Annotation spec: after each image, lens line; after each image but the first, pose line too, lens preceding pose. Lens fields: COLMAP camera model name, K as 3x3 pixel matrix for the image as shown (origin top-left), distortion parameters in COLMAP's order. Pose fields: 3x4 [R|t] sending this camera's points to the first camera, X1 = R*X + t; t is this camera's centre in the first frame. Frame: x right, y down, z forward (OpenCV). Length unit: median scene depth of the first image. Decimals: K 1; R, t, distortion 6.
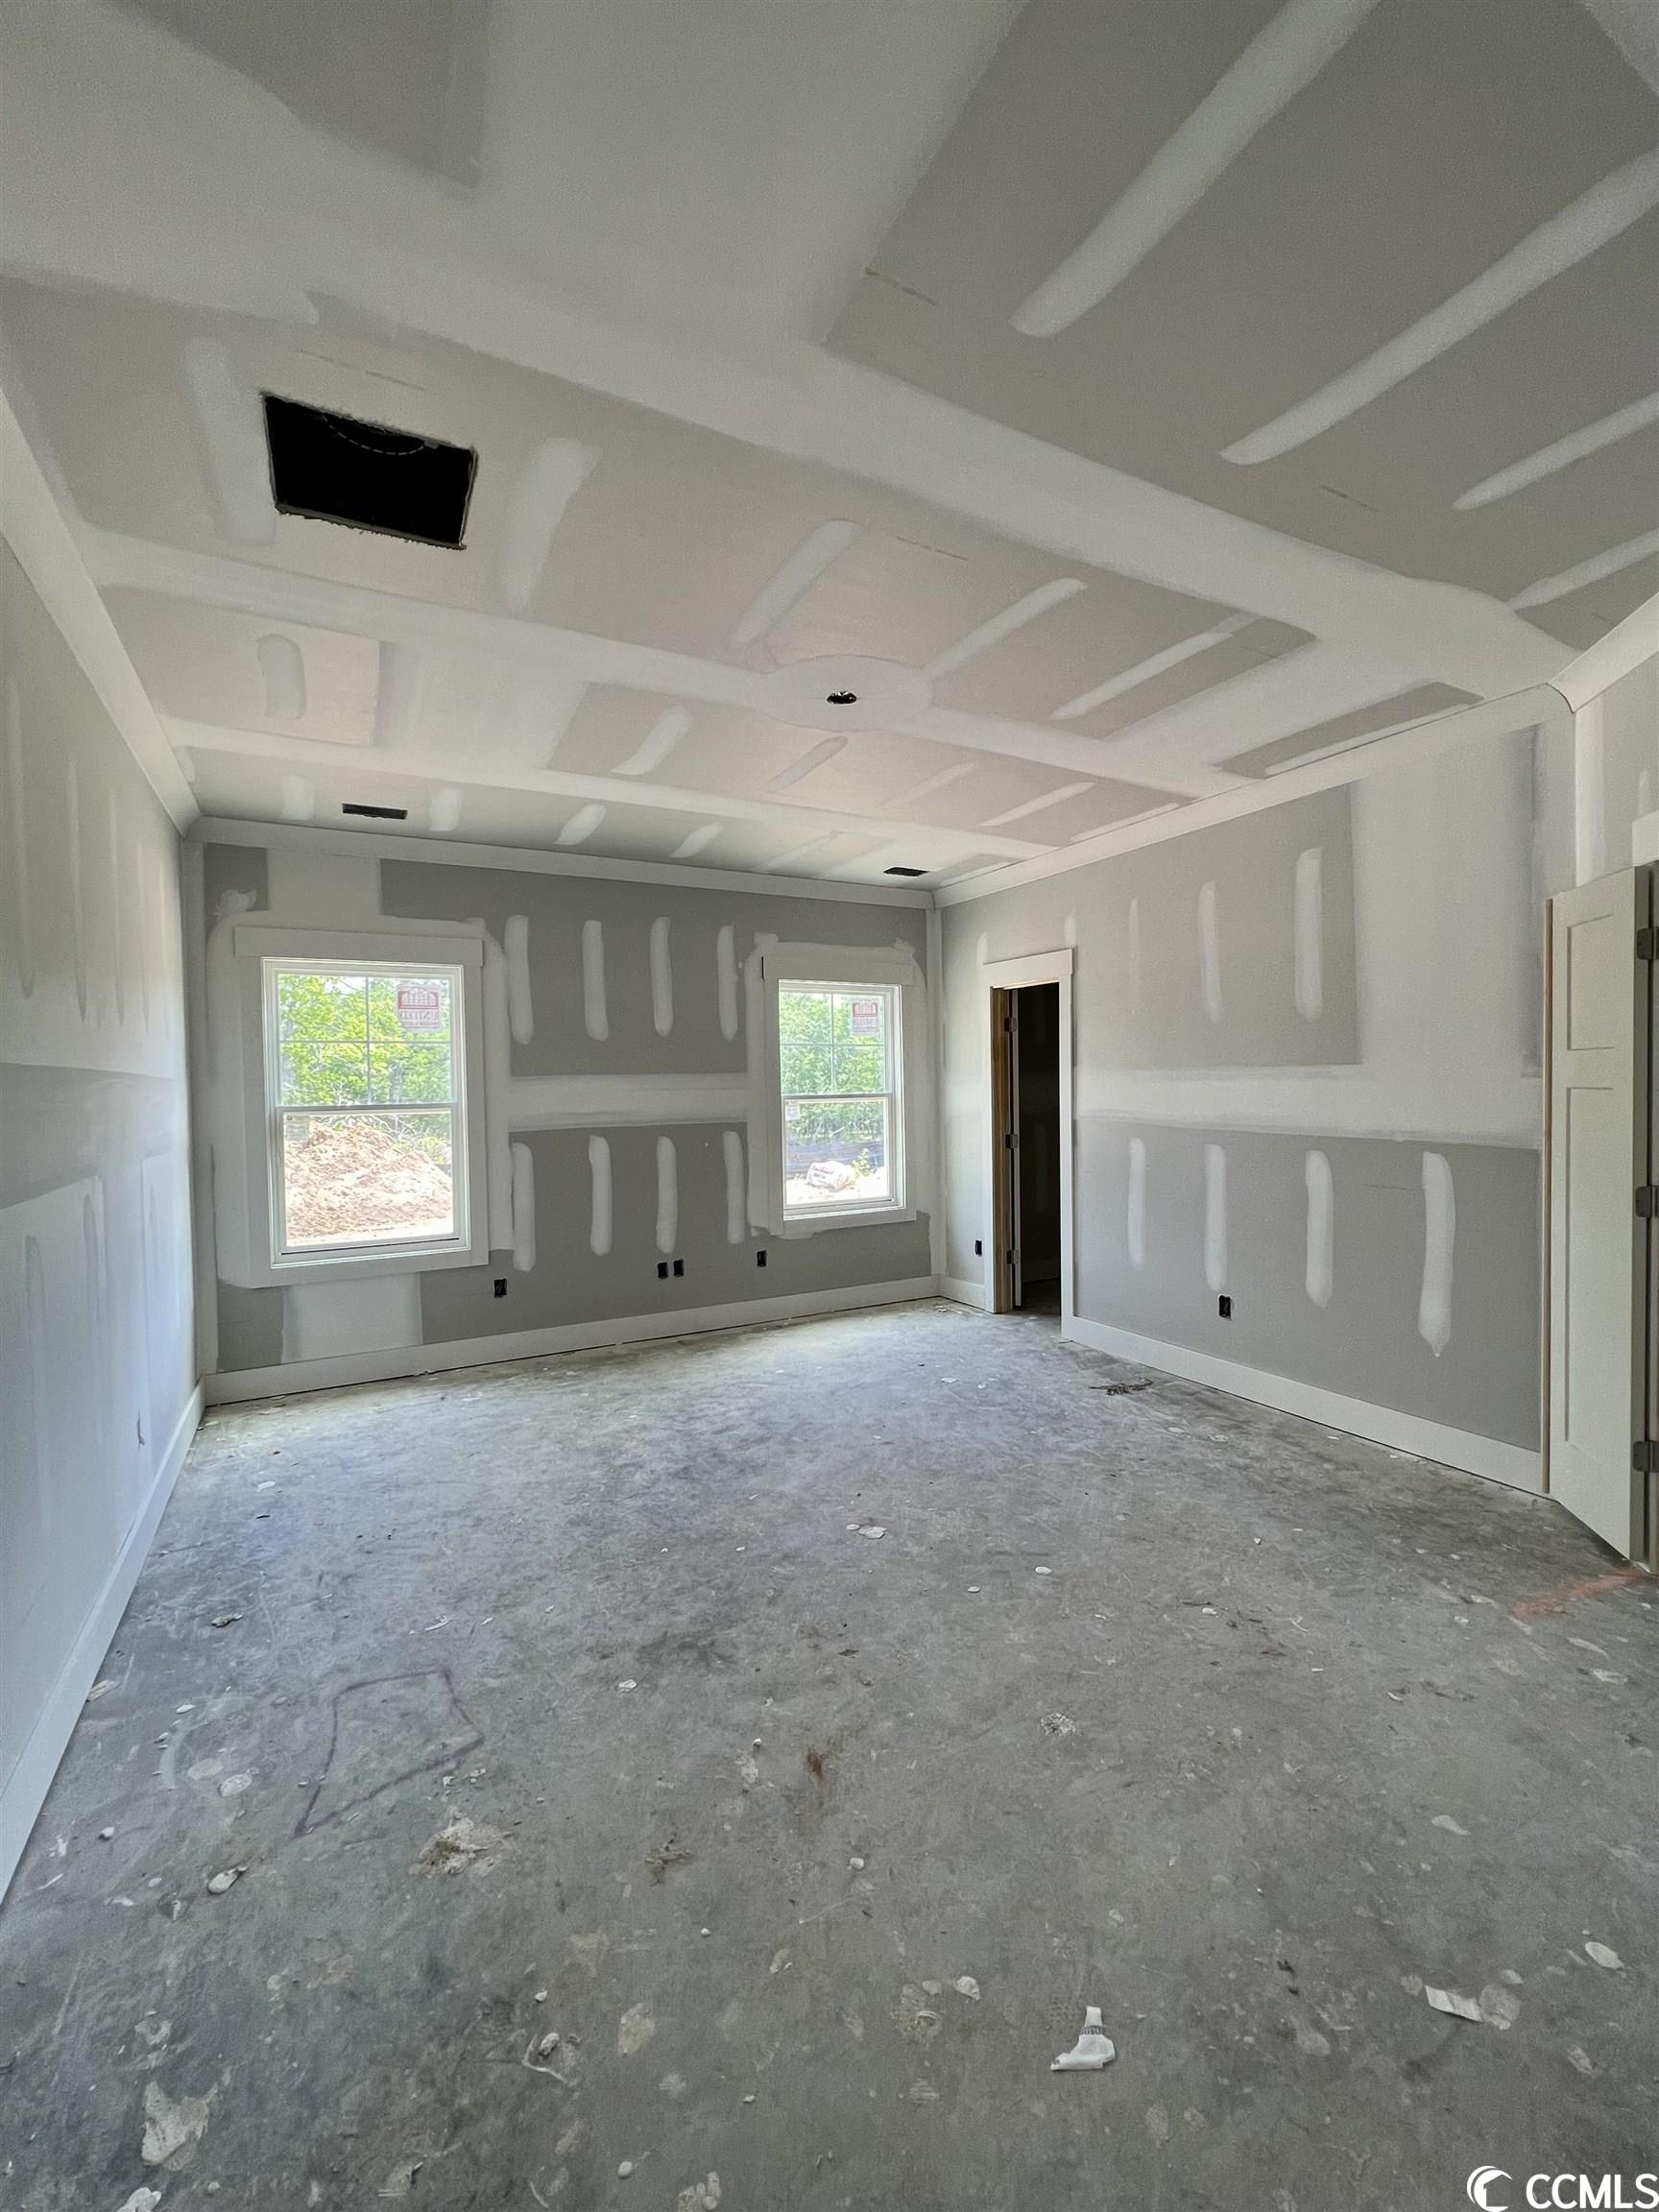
lens RADIAL K [[907.0, 0, 829.5], [0, 907.0, 1106.0], [0, 0, 1]] dist [-0.000299, -0.000125]
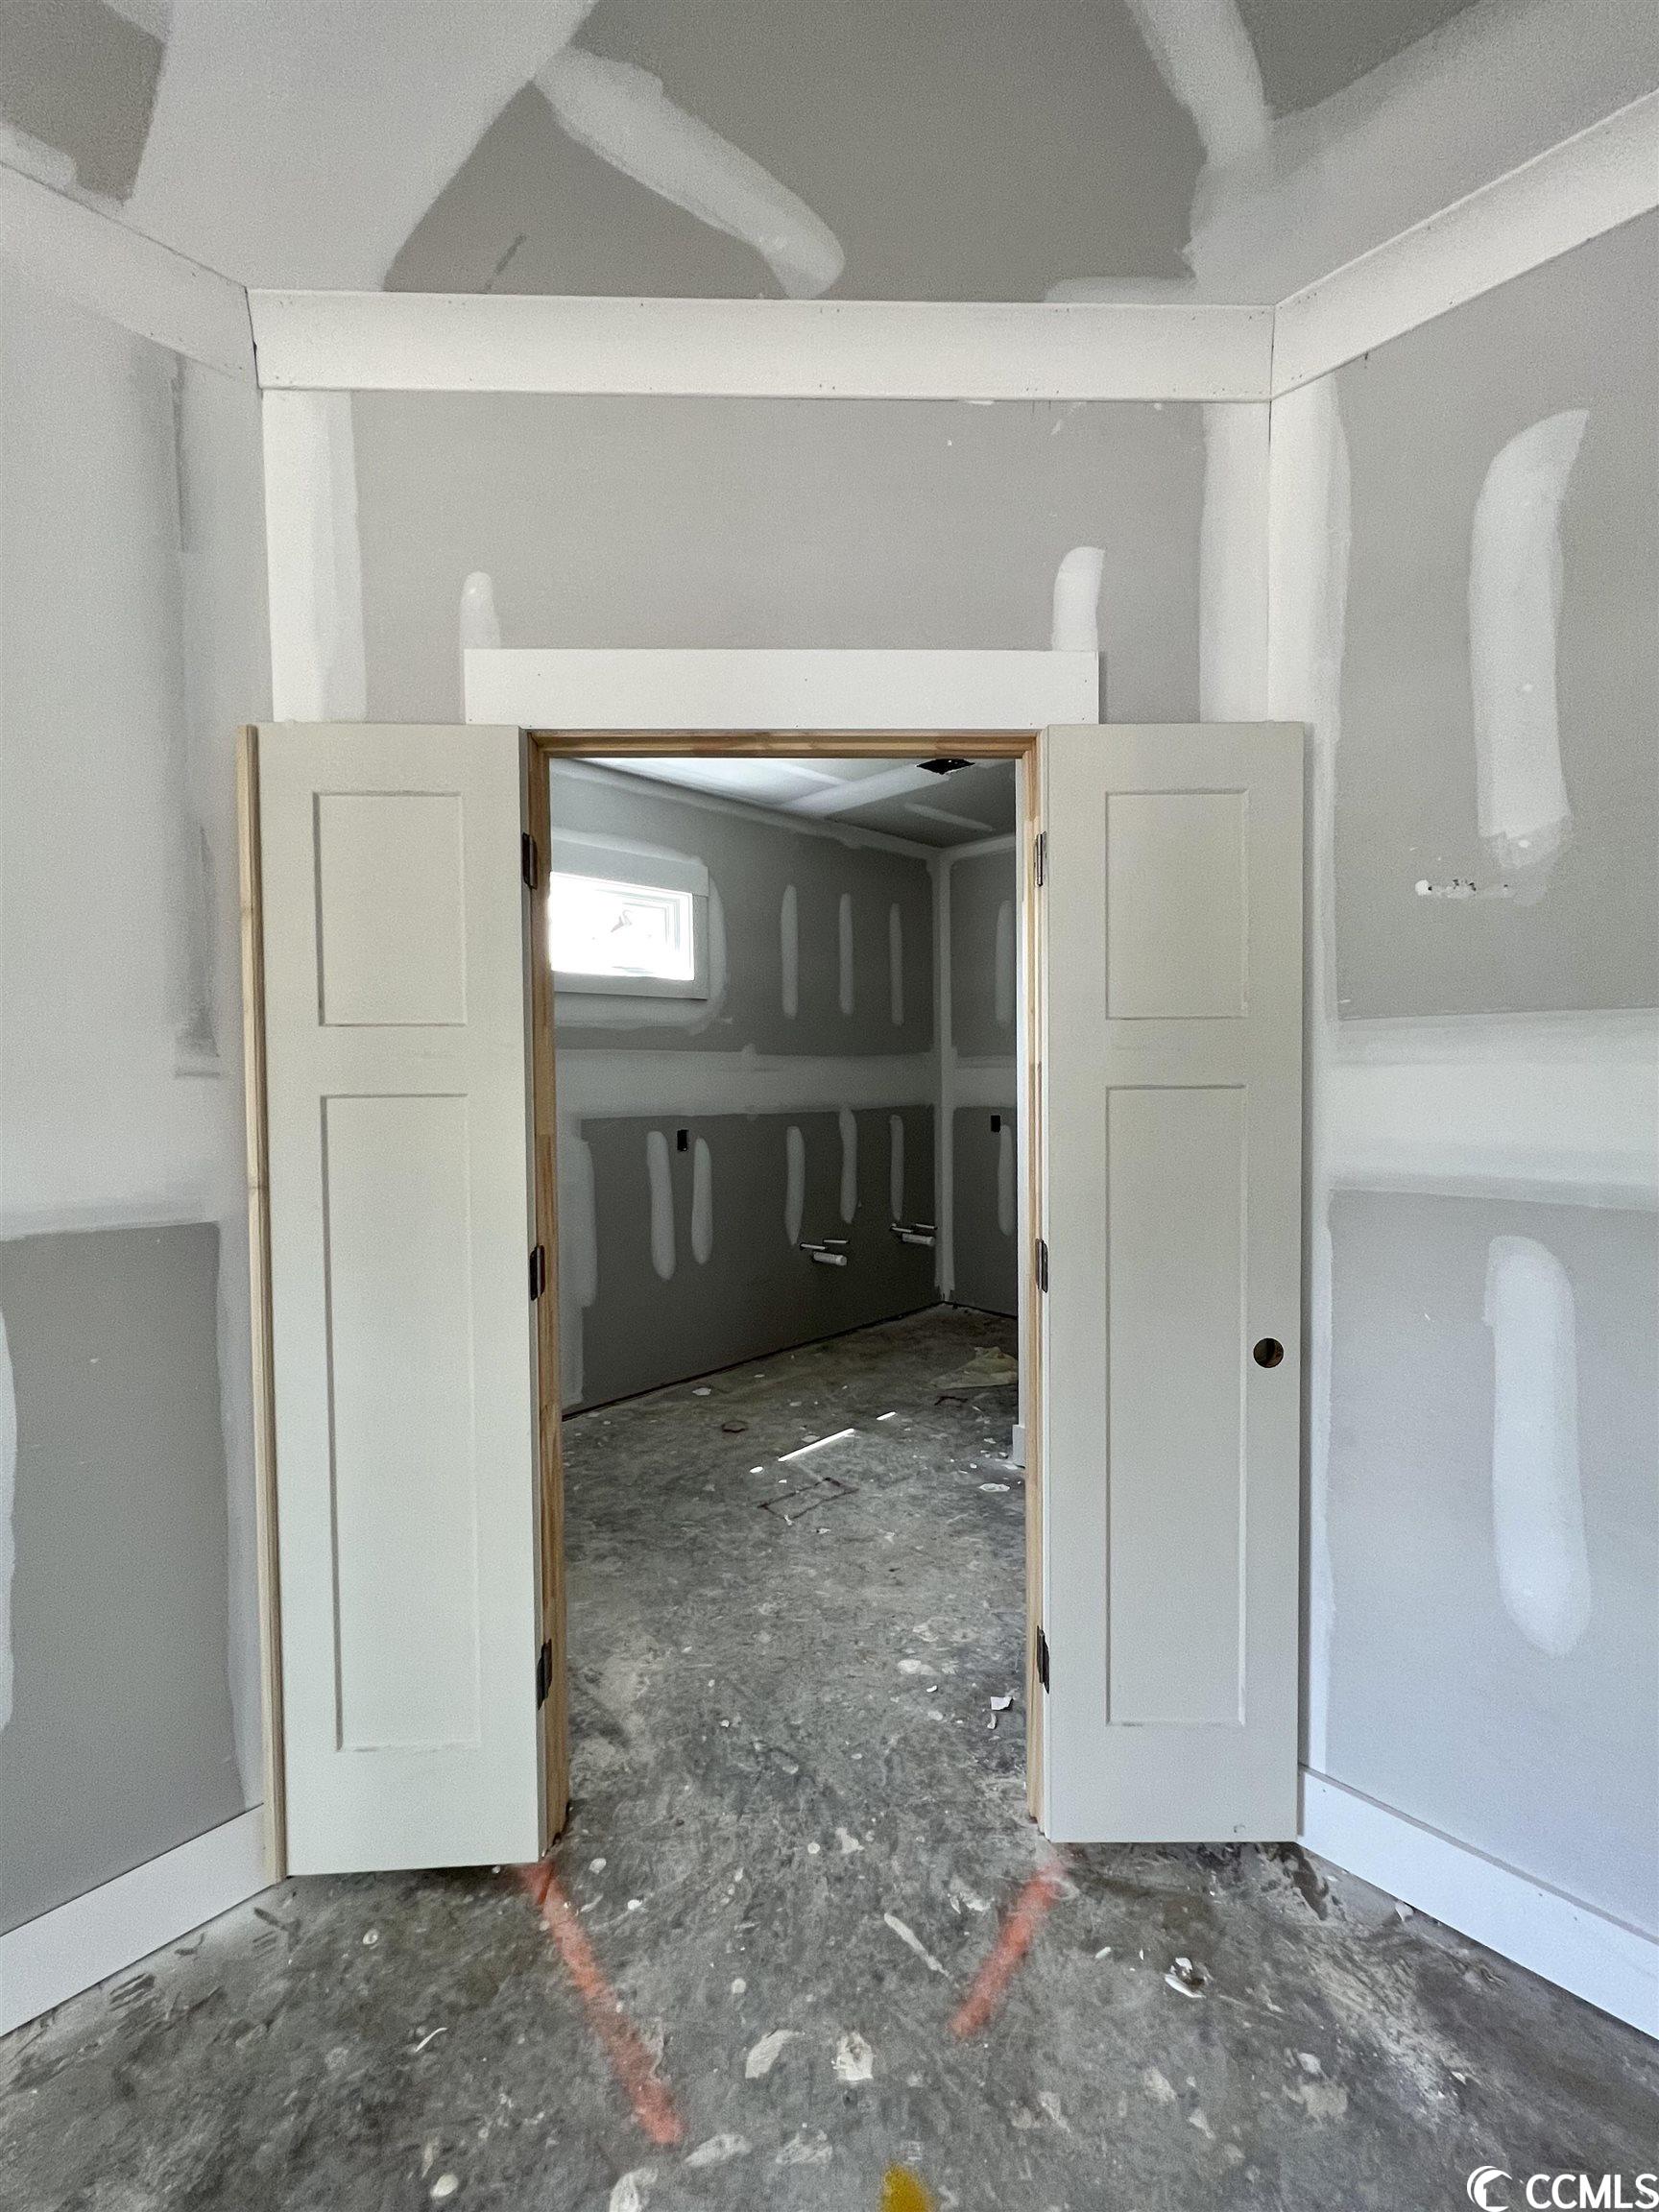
lens RADIAL K [[907.0, 0, 829.5], [0, 907.0, 1106.0], [0, 0, 1]] dist [-0.000299, -0.000125]
pose [[-0.289859, -0.009724, 0.957020, 0.214199], [0.037525, 0.999064, 0.021517, -0.014861], [-0.956333, 0.042149, -0.289223, 0.857688]]
